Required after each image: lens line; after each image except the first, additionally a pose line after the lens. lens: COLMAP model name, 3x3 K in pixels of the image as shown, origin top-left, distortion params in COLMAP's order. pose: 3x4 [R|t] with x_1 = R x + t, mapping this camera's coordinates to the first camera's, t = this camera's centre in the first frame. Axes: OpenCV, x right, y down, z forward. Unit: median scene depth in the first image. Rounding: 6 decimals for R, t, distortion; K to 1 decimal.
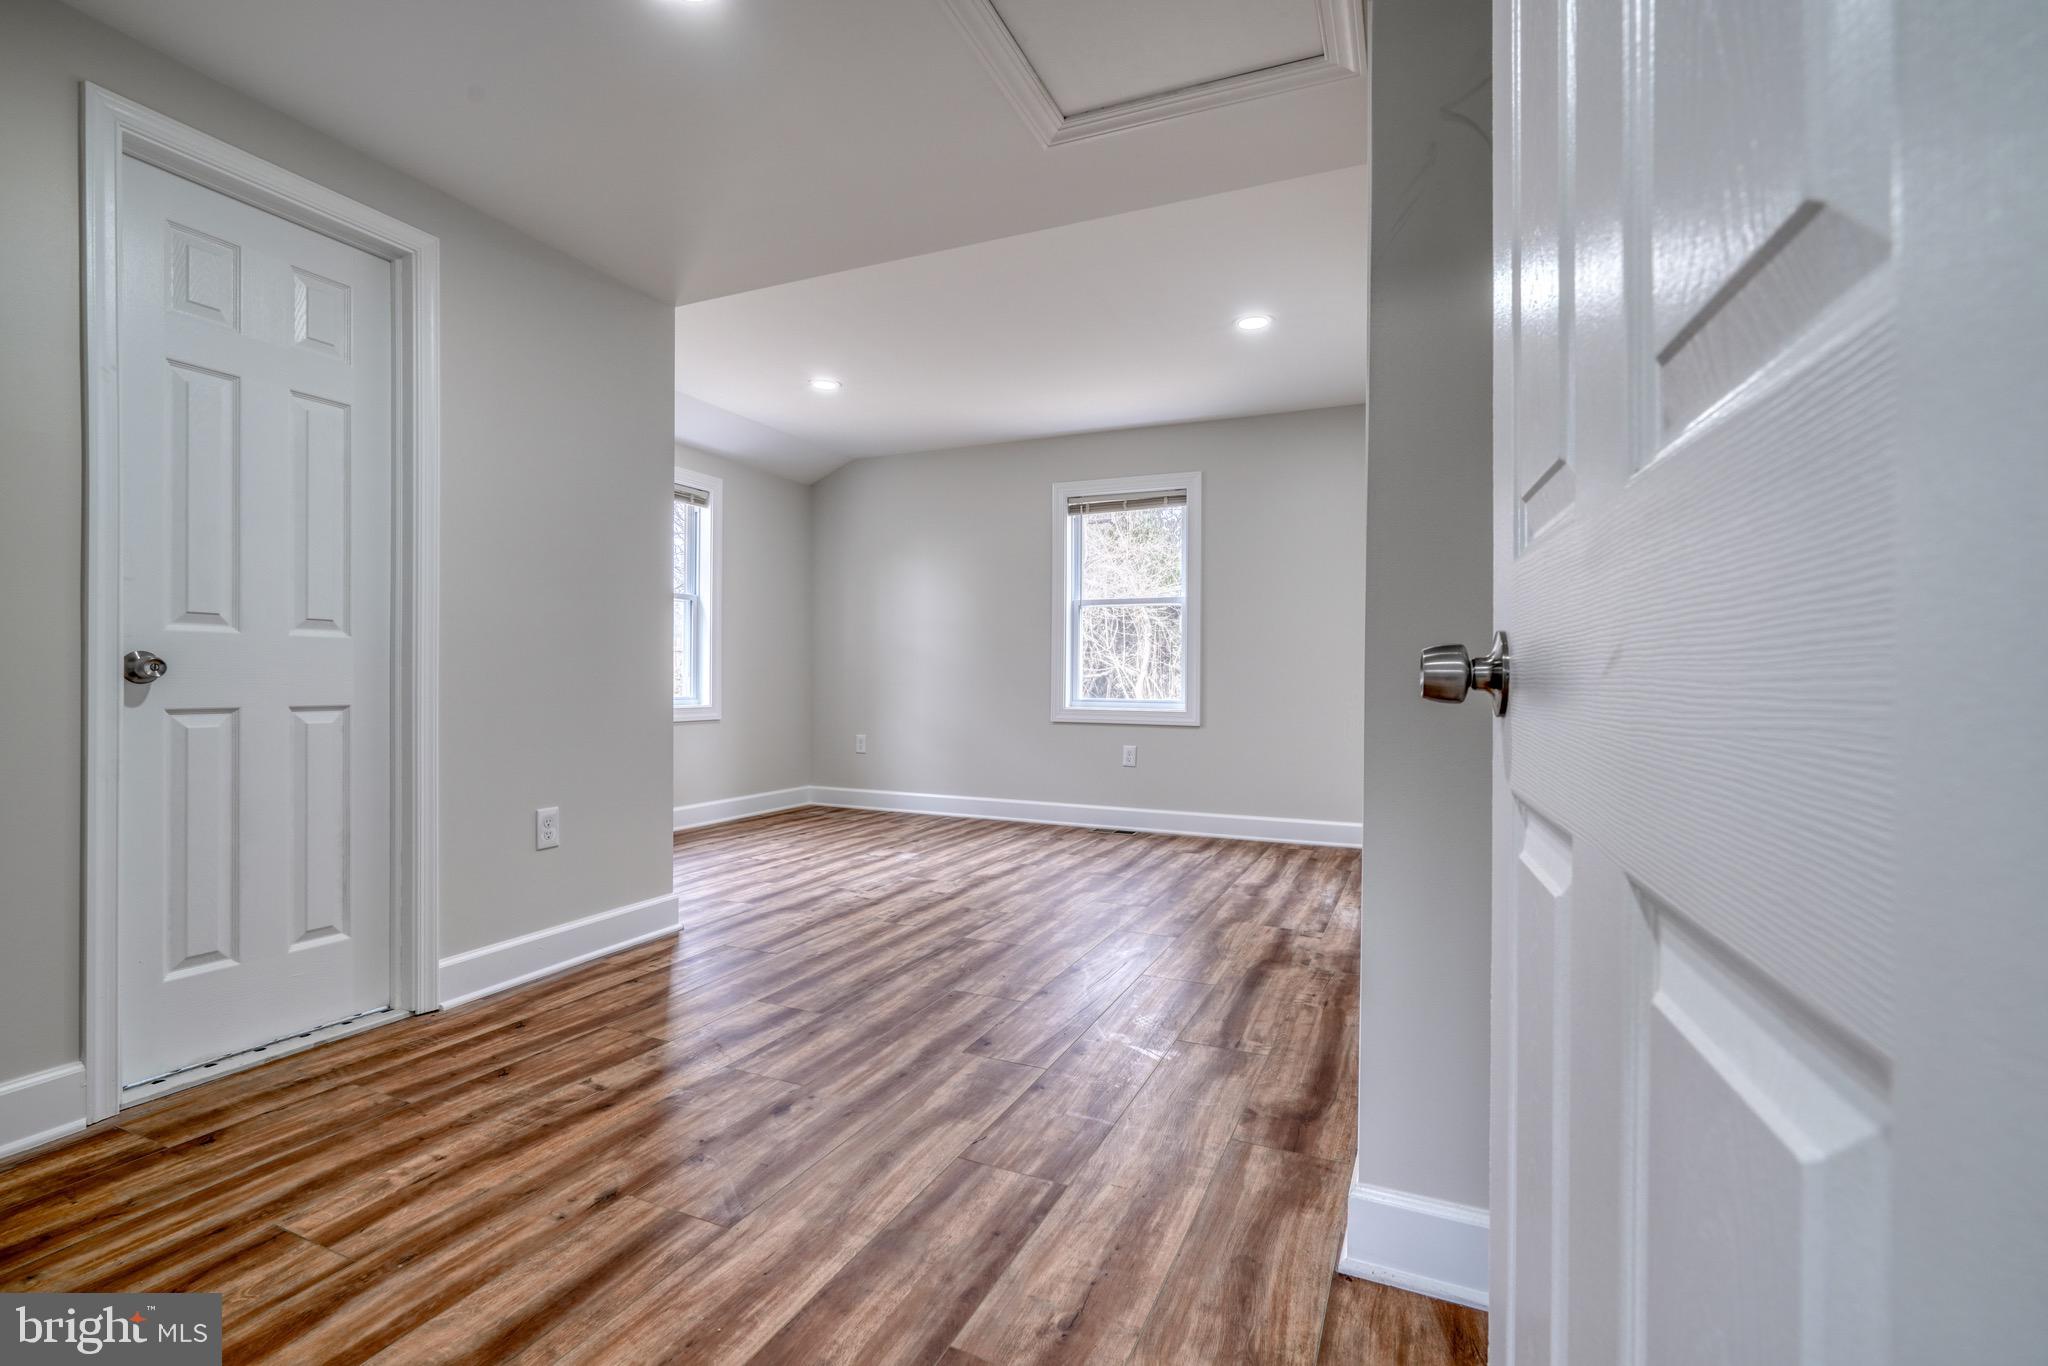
lens RADIAL K [[938.3, 0, 1014.7], [0, 938.3, 676.7], [0, 0, 1]] dist [-0.014557, 0.006753]
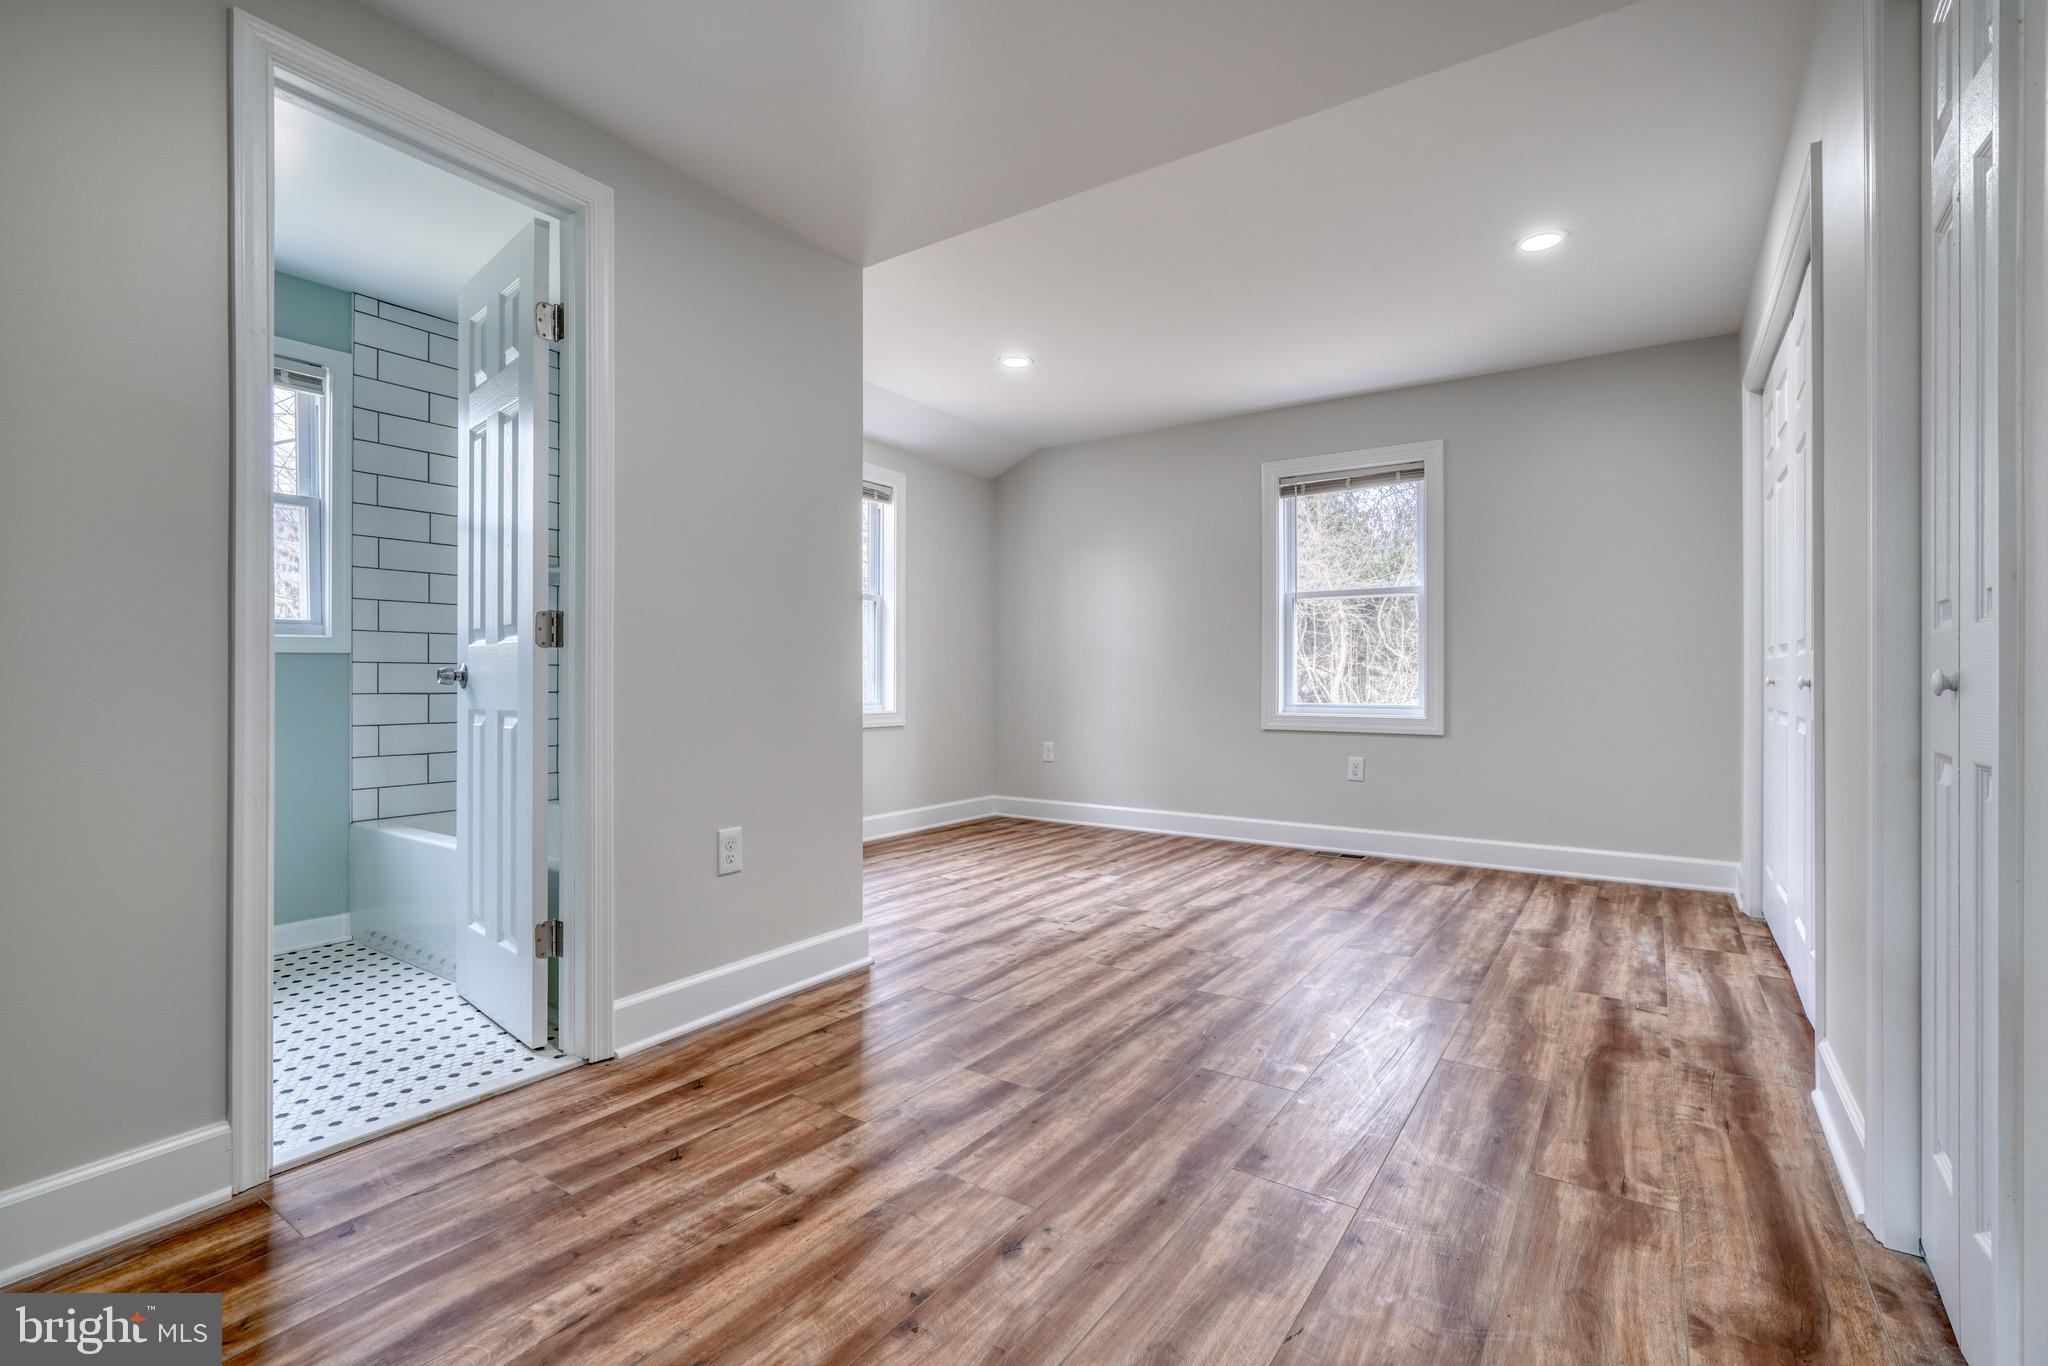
lens RADIAL K [[938.3, 0, 1014.7], [0, 938.3, 676.7], [0, 0, 1]] dist [-0.014557, 0.006753]
pose [[0.984311, -0.005450, -0.176358, -0.067894], [0.004747, 0.999979, -0.004407, 0.001443], [0.176378, 0.003501, 0.984316, 0.155147]]
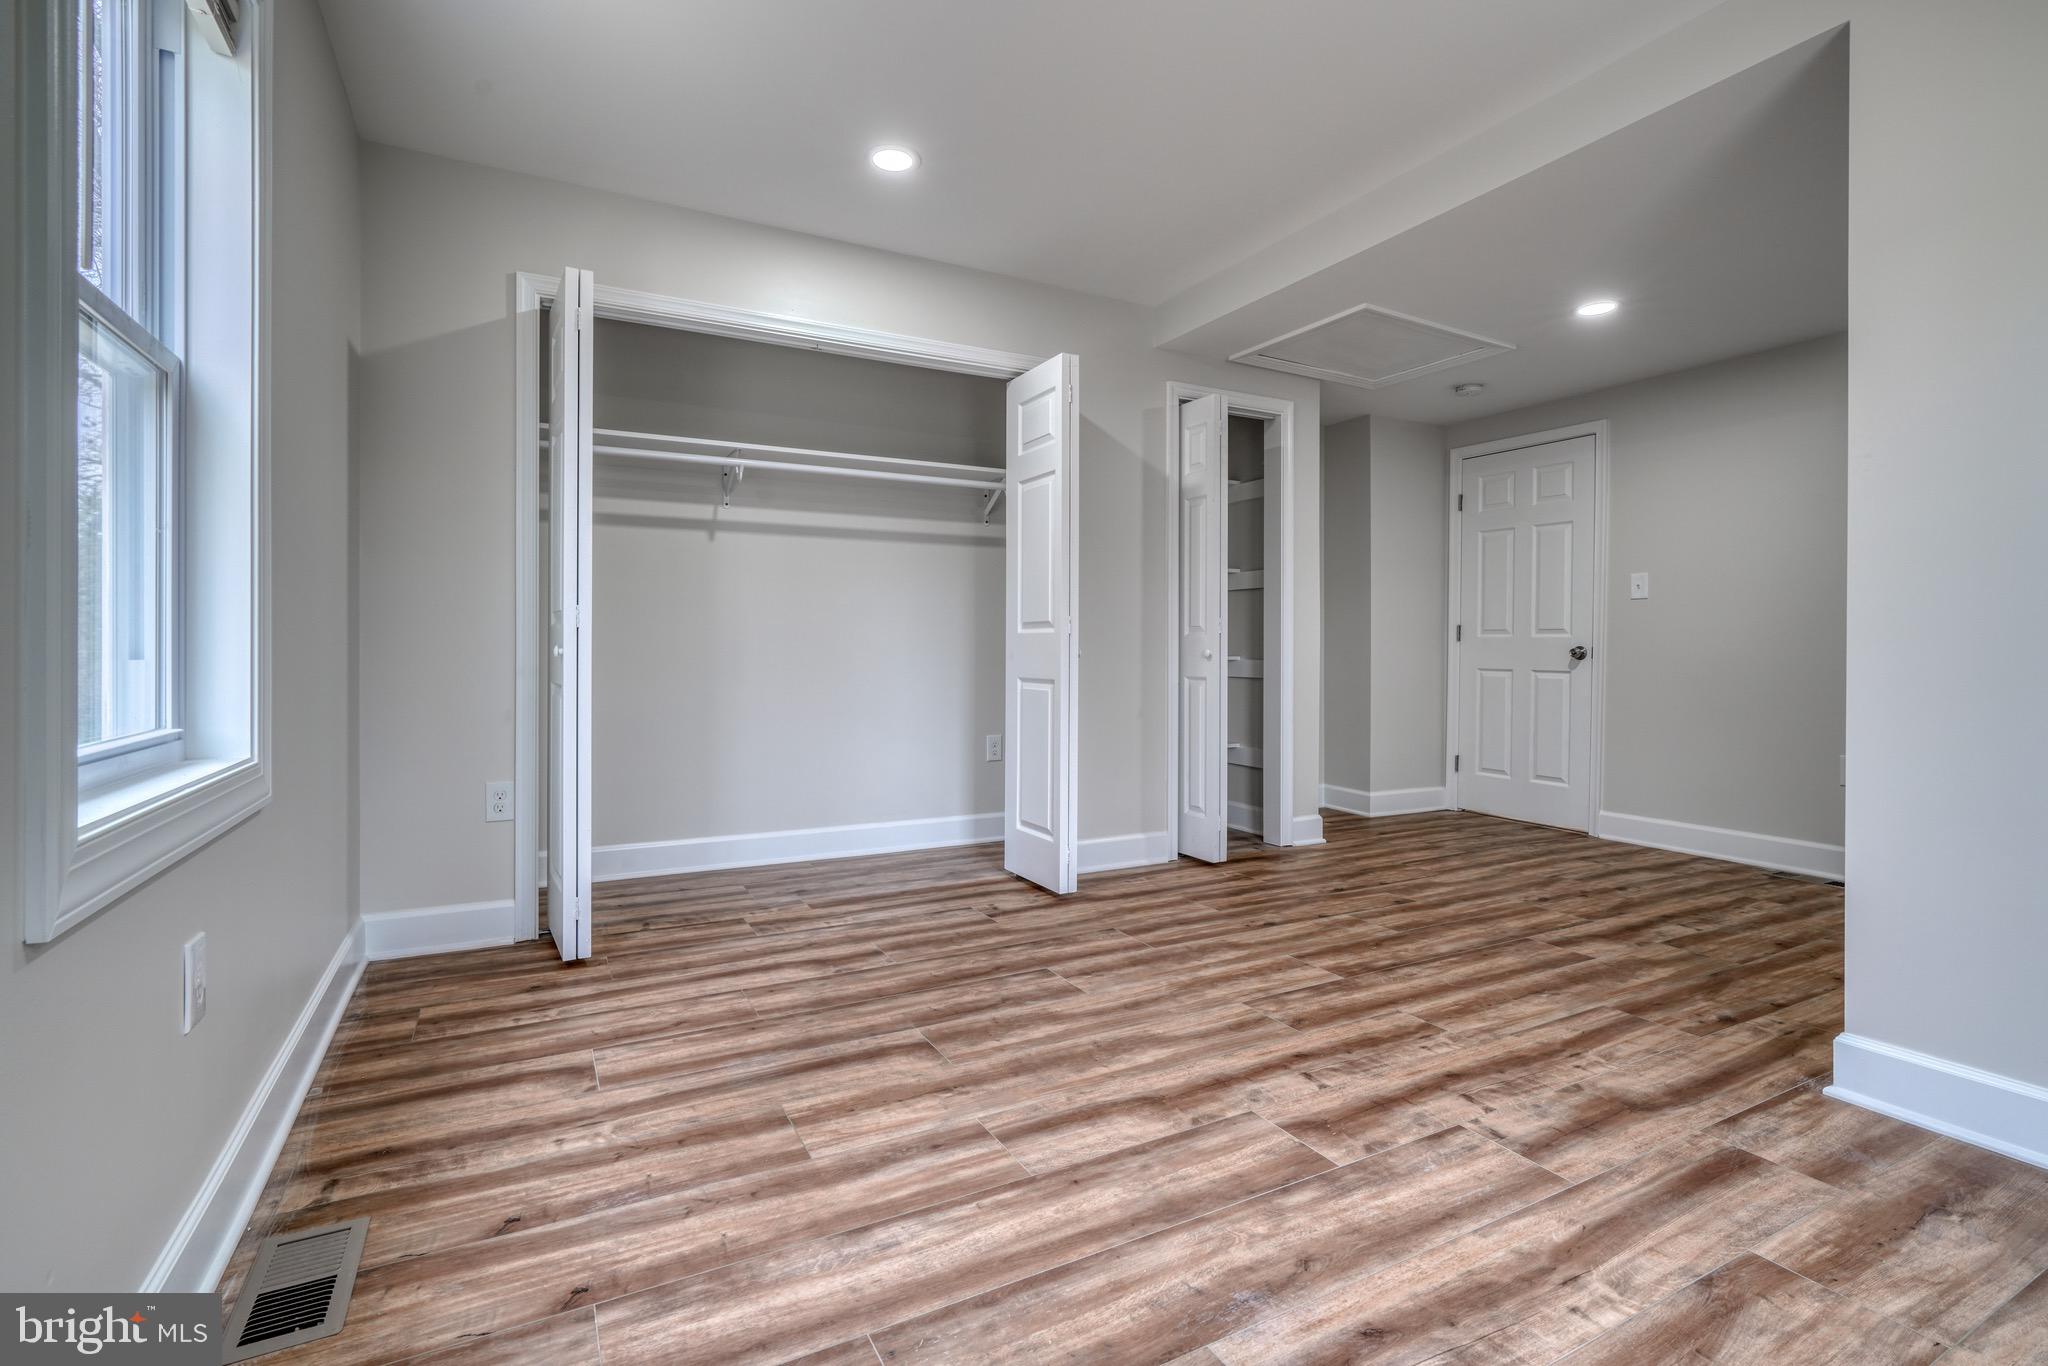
lens RADIAL K [[938.3, 0, 1014.7], [0, 938.3, 676.7], [0, 0, 1]] dist [-0.014557, 0.006753]
pose [[-0.795679, -0.024639, 0.605217, -0.321530], [-0.009830, 0.999566, 0.027770, 0.002253], [-0.605639, 0.016147, -0.795576, 1.887871]]
